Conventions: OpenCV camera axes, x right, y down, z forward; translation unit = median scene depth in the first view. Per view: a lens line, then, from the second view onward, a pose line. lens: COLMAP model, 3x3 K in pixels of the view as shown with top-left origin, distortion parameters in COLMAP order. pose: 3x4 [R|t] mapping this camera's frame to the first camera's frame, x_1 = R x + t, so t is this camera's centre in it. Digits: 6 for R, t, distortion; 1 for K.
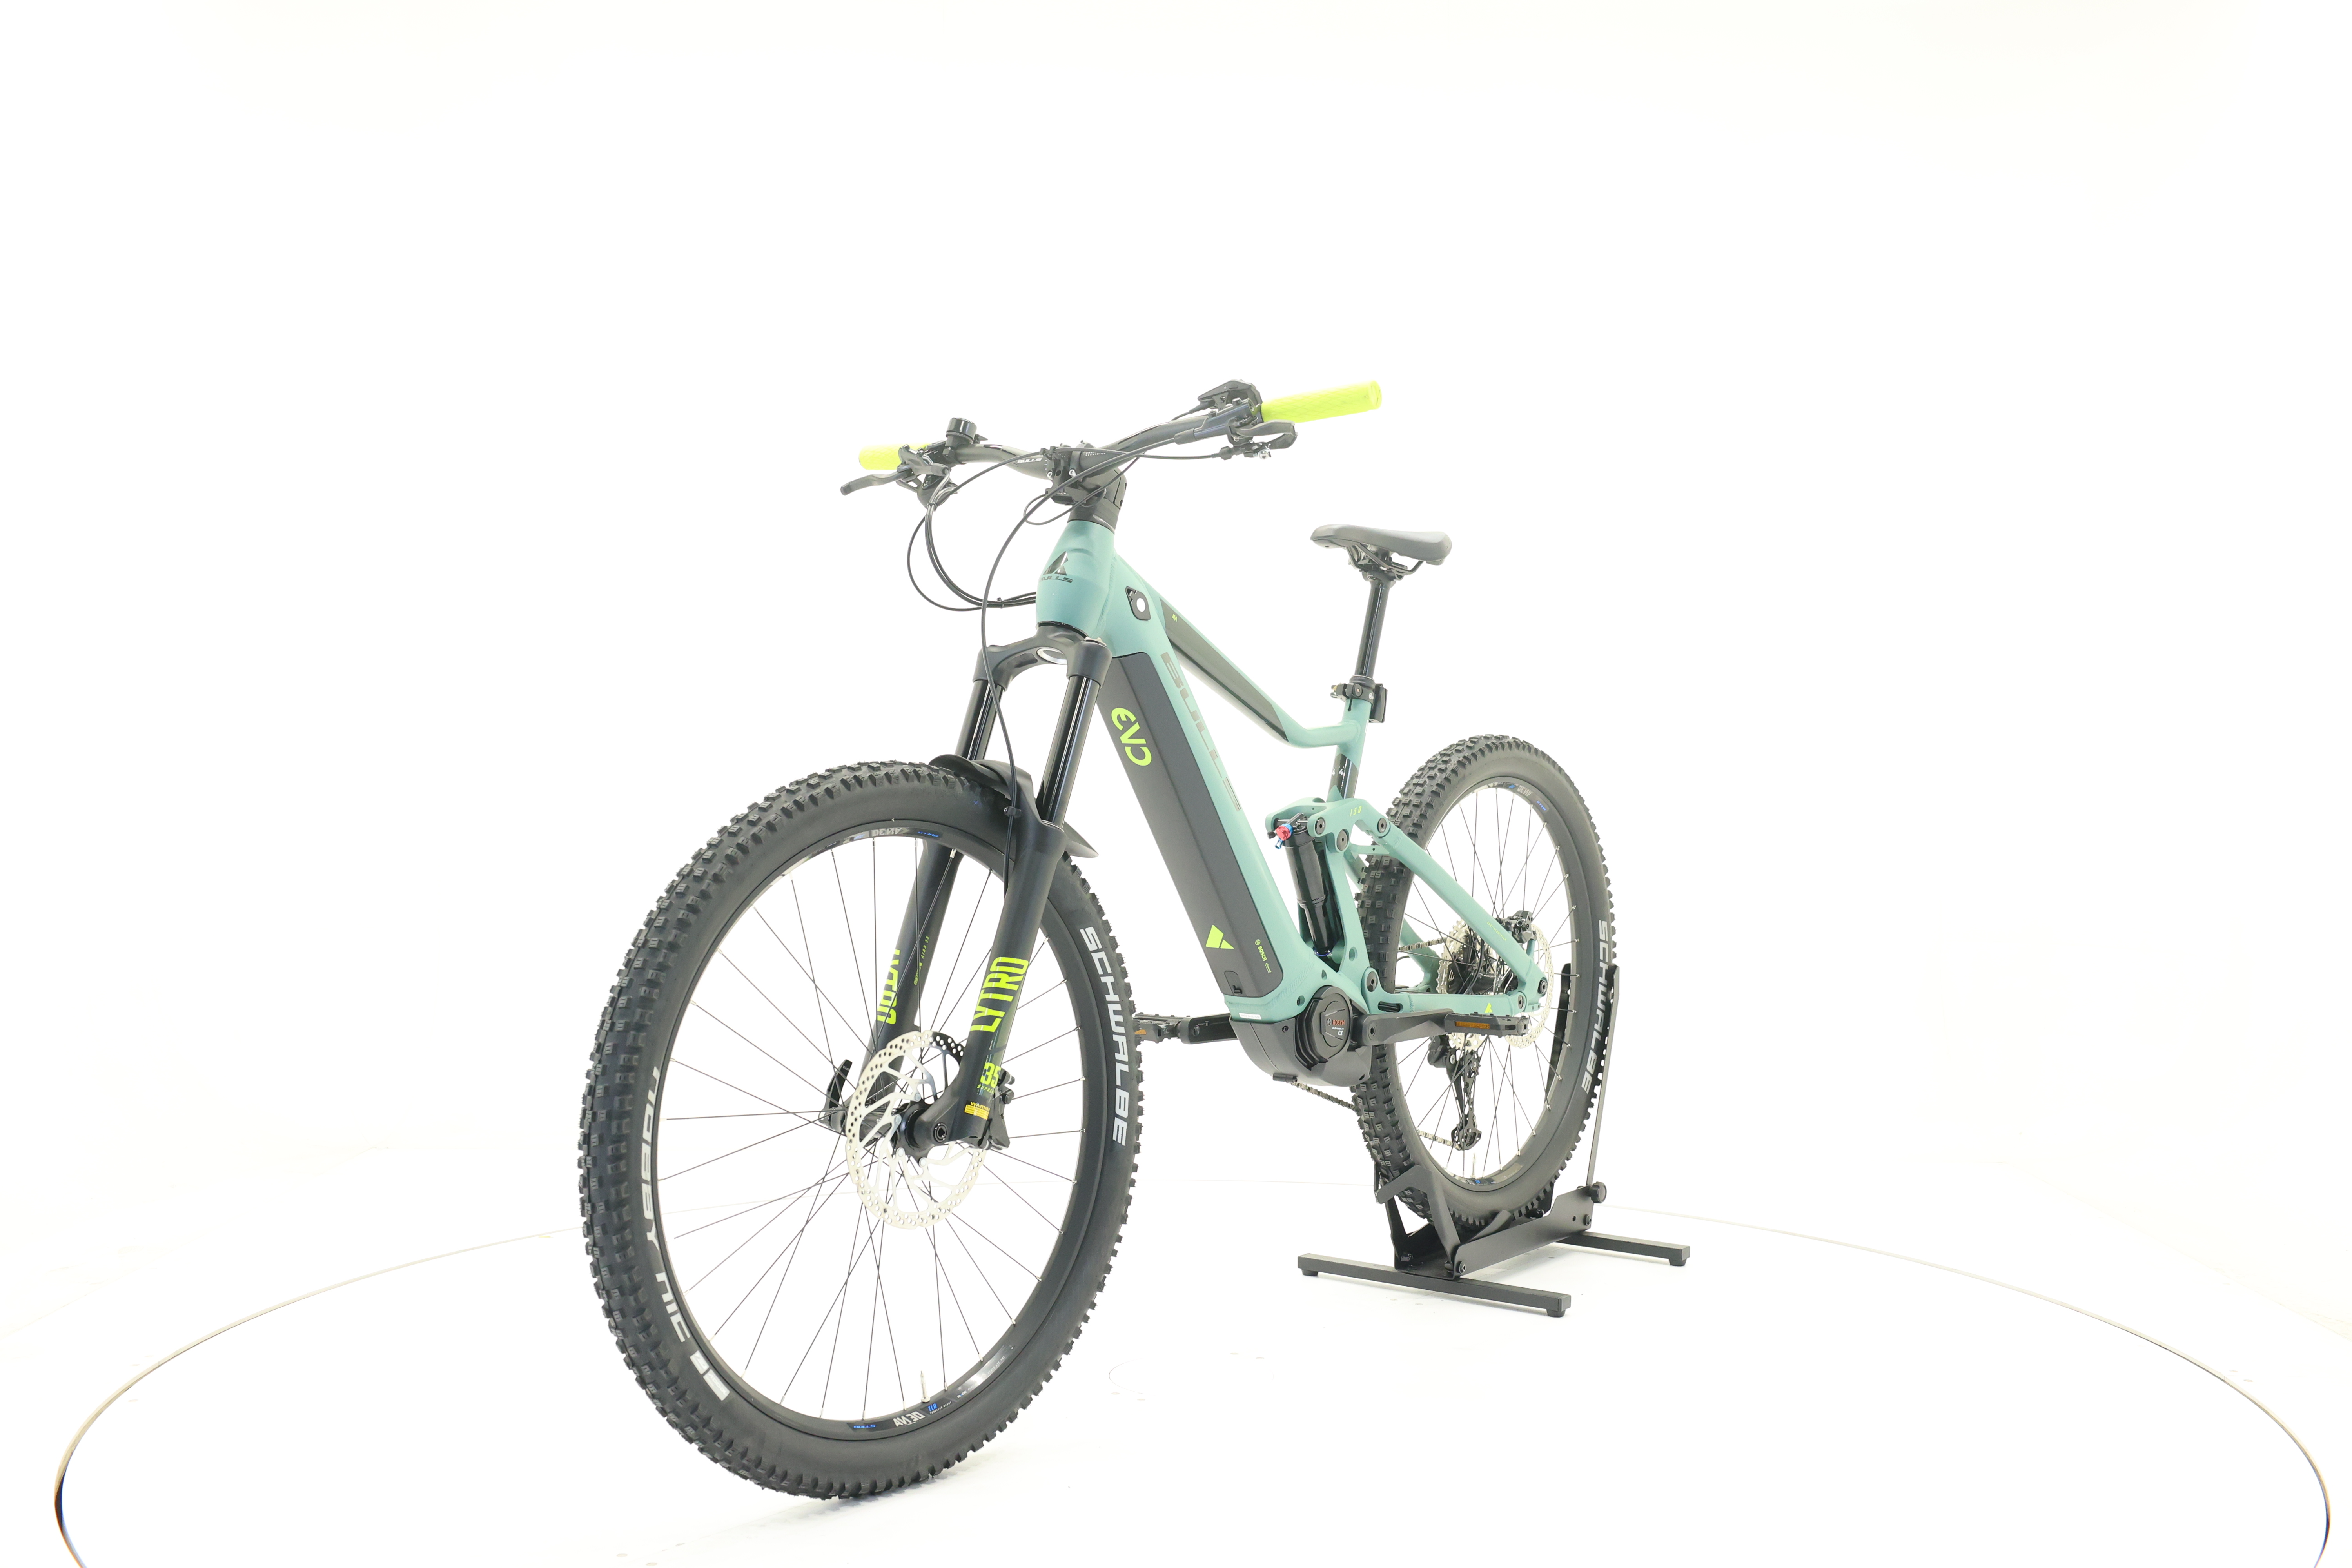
lens RADIAL K [[2538.8, 0, 1176.0], [0, 2538.8, 784.0], [0, 0, 1]] dist [-0.020068, -0.006184]
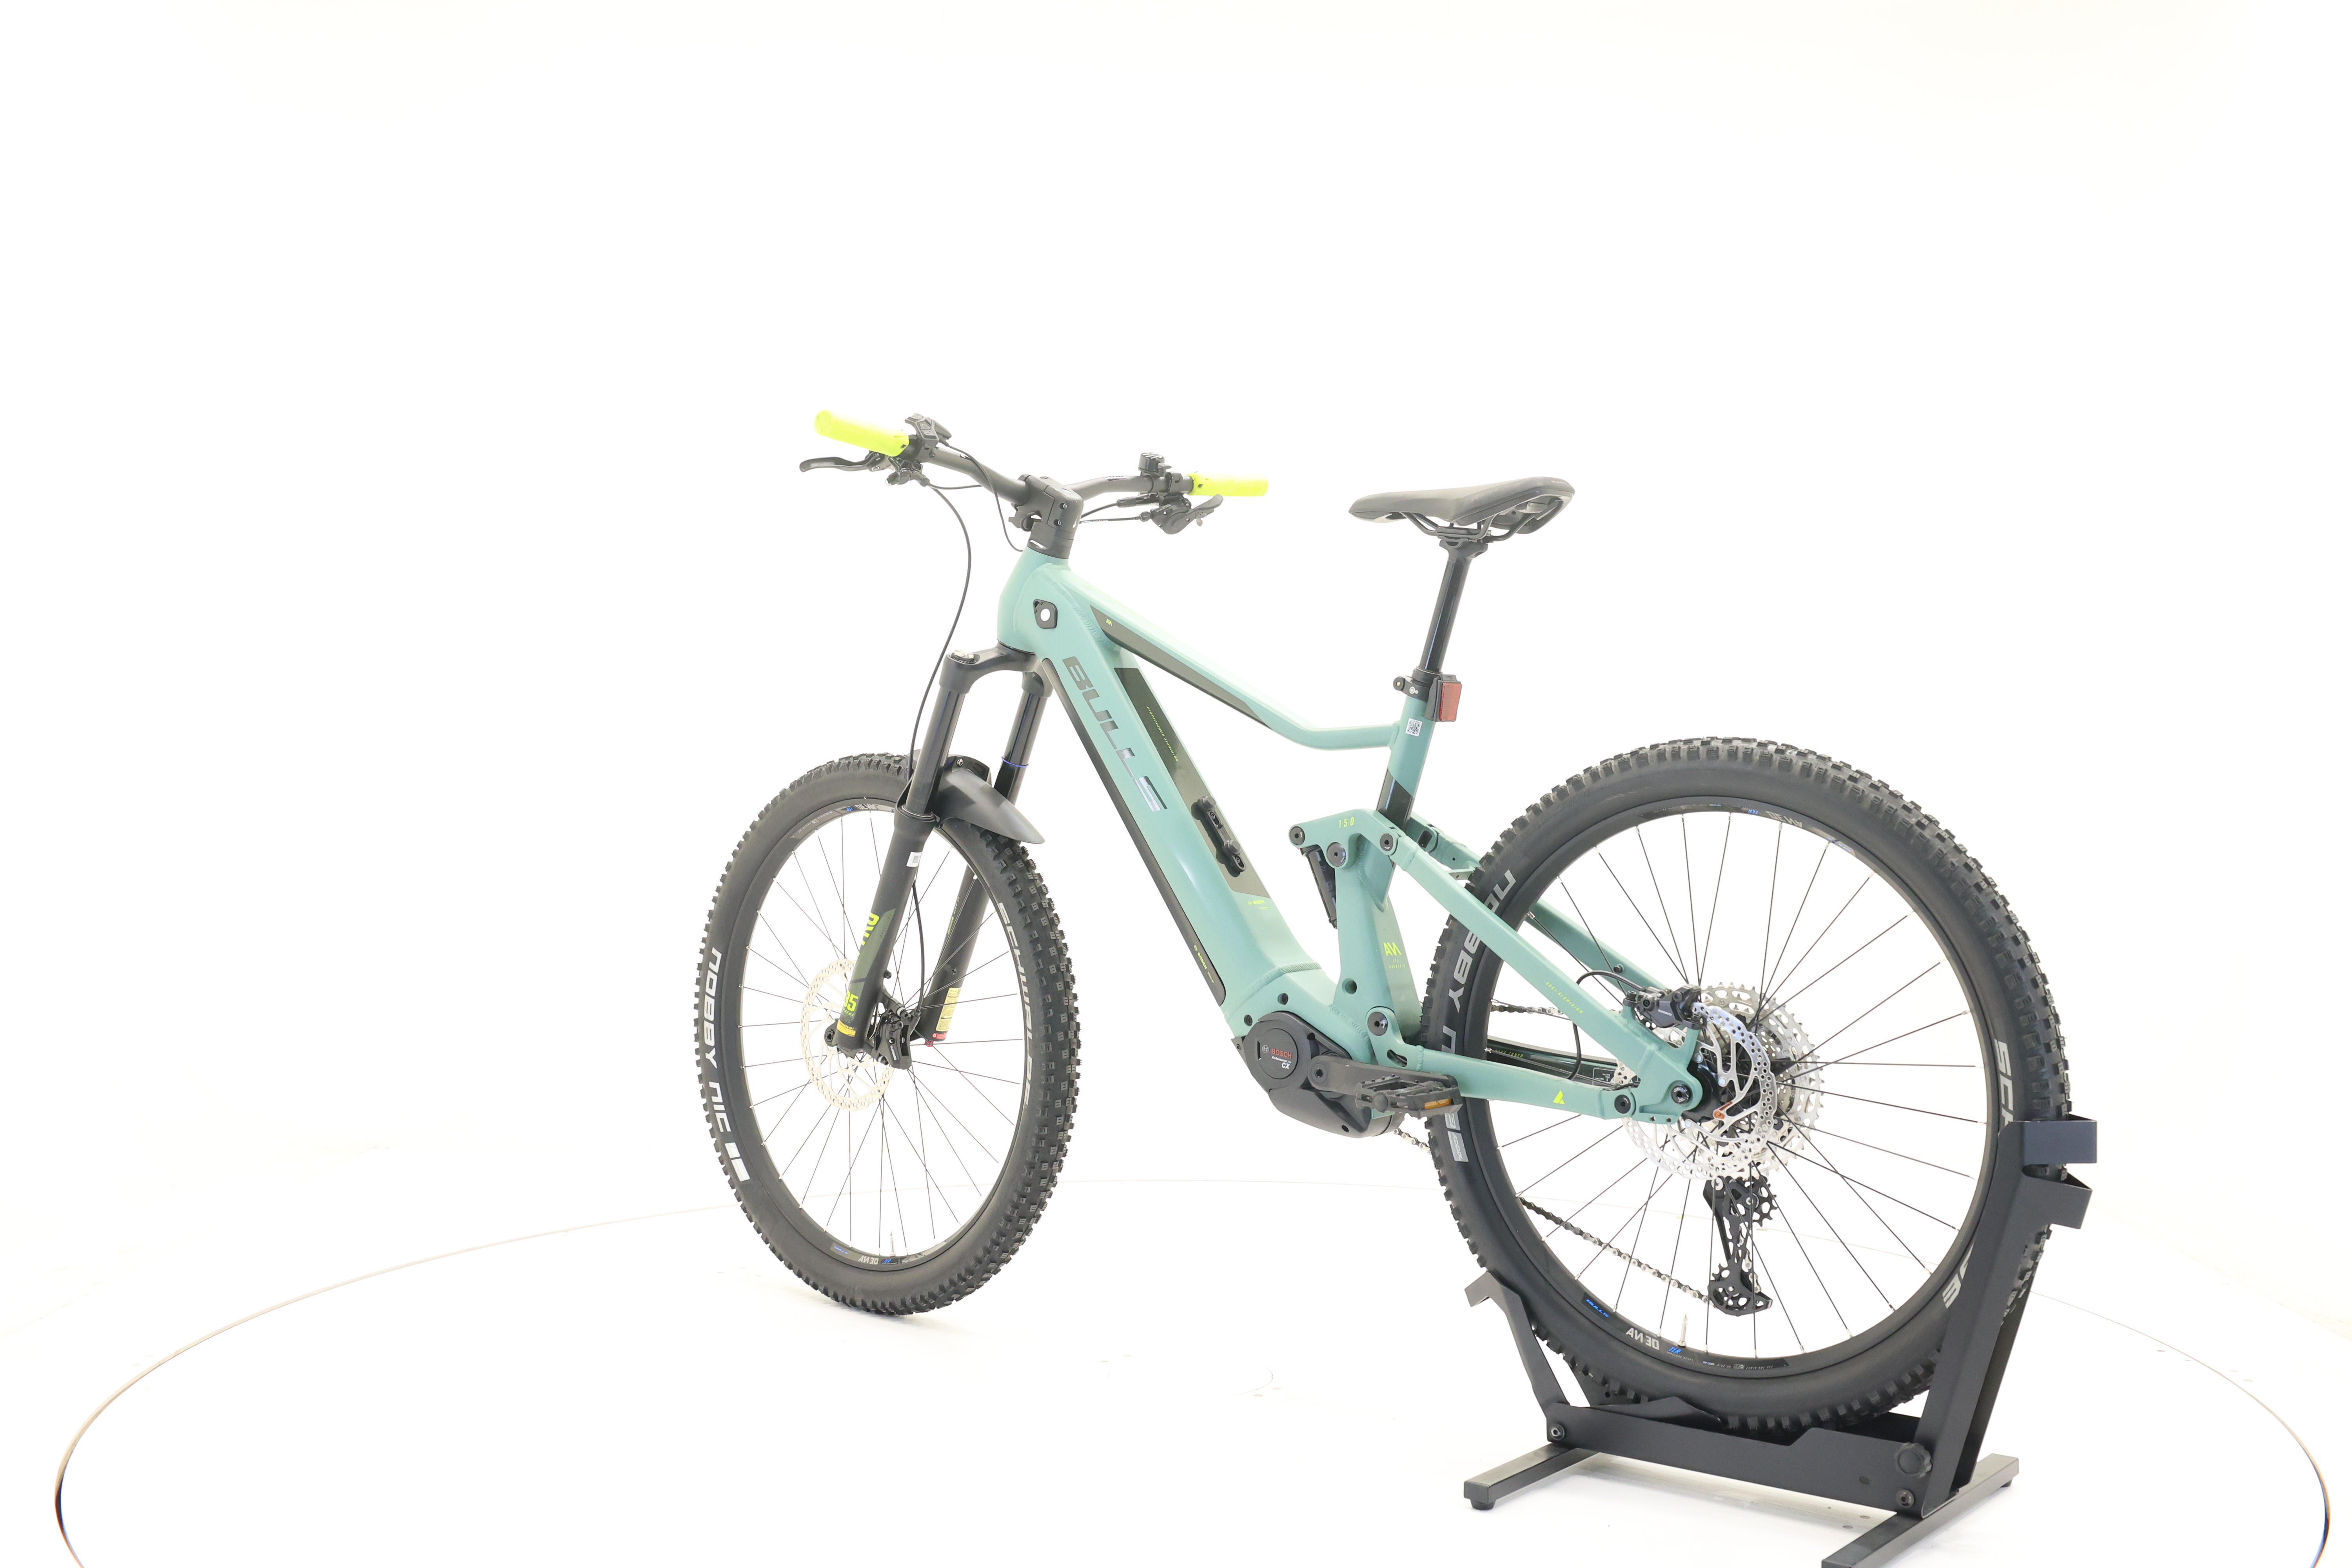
lens RADIAL K [[2485.3, 0, 1176.0], [0, 2485.3, 784.0], [0, 0, 1]] dist [0.000247, 0.000728]
pose [[-0.048314, 0.042311, -0.997936, 1.052298], [-0.010399, 0.999027, 0.042861, -0.044467], [0.998778, 0.012448, -0.047827, 1.111560]]
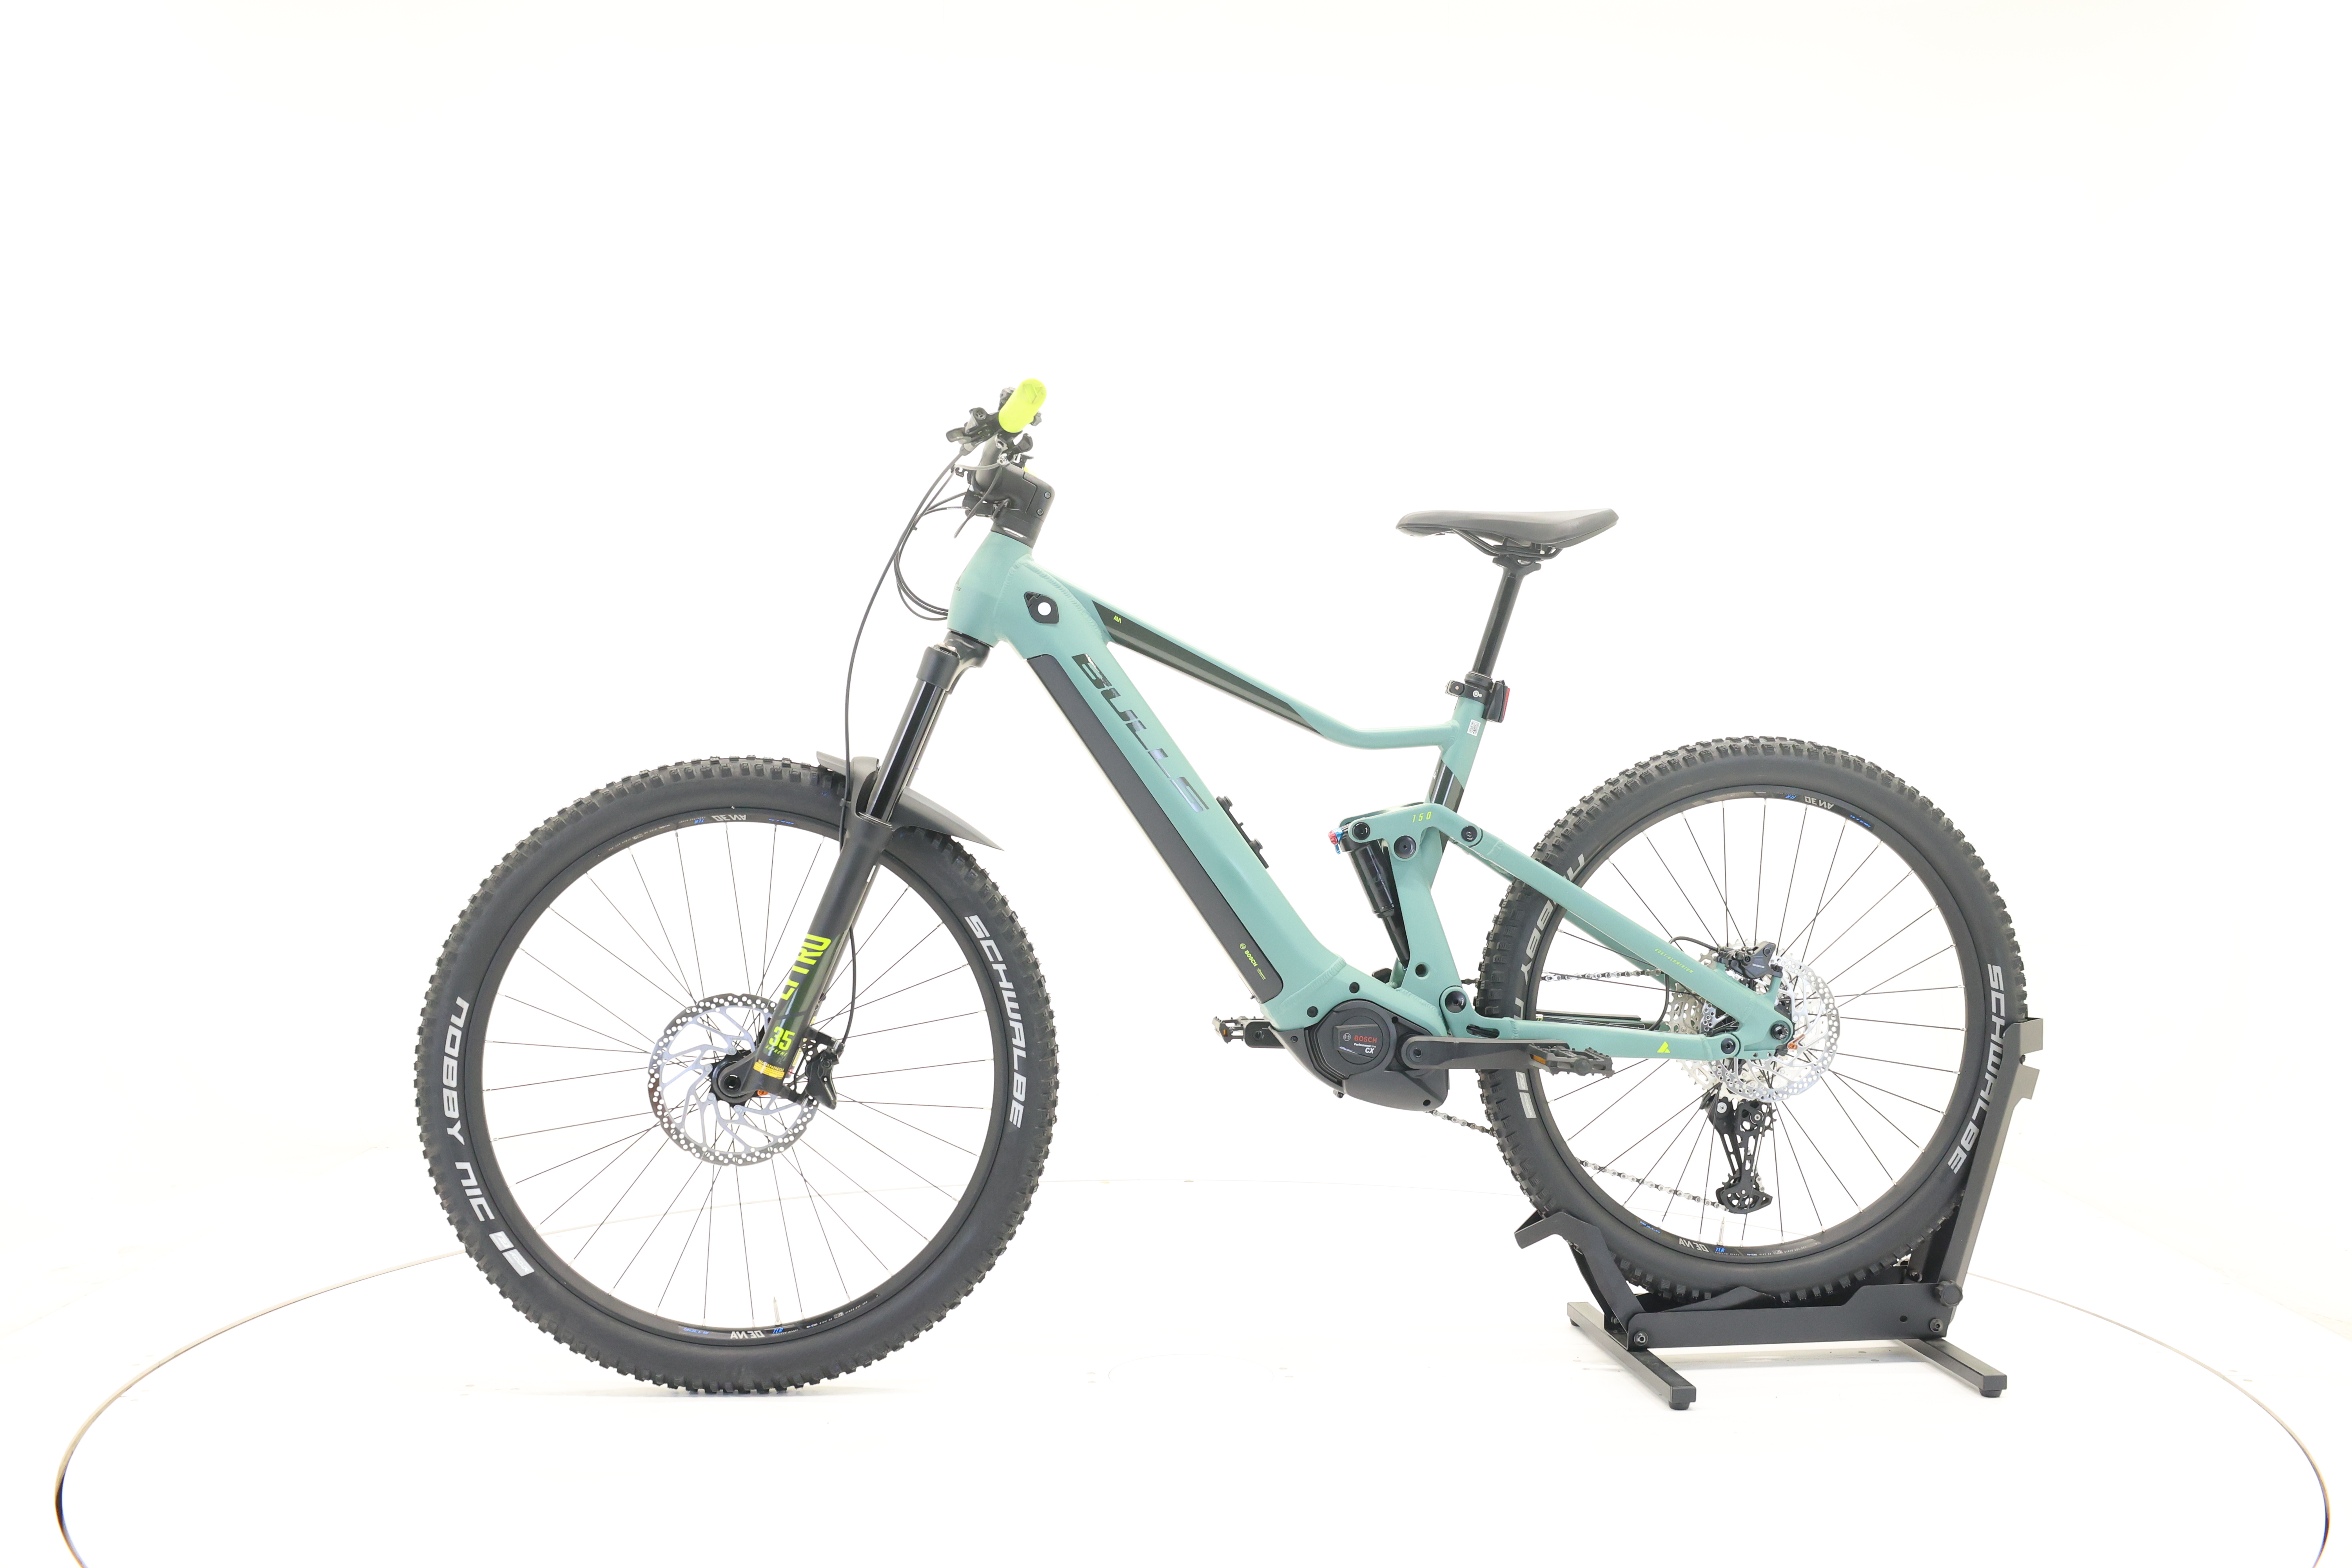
lens RADIAL K [[2538.8, 0, 1176.0], [0, 2538.8, 784.0], [0, 0, 1]] dist [-0.020068, -0.006184]
pose [[0.695186, 0.033439, -0.718052, 0.770493], [-0.022355, 0.999440, 0.024900, -0.026256], [0.718483, -0.001258, 0.695544, 0.320629]]
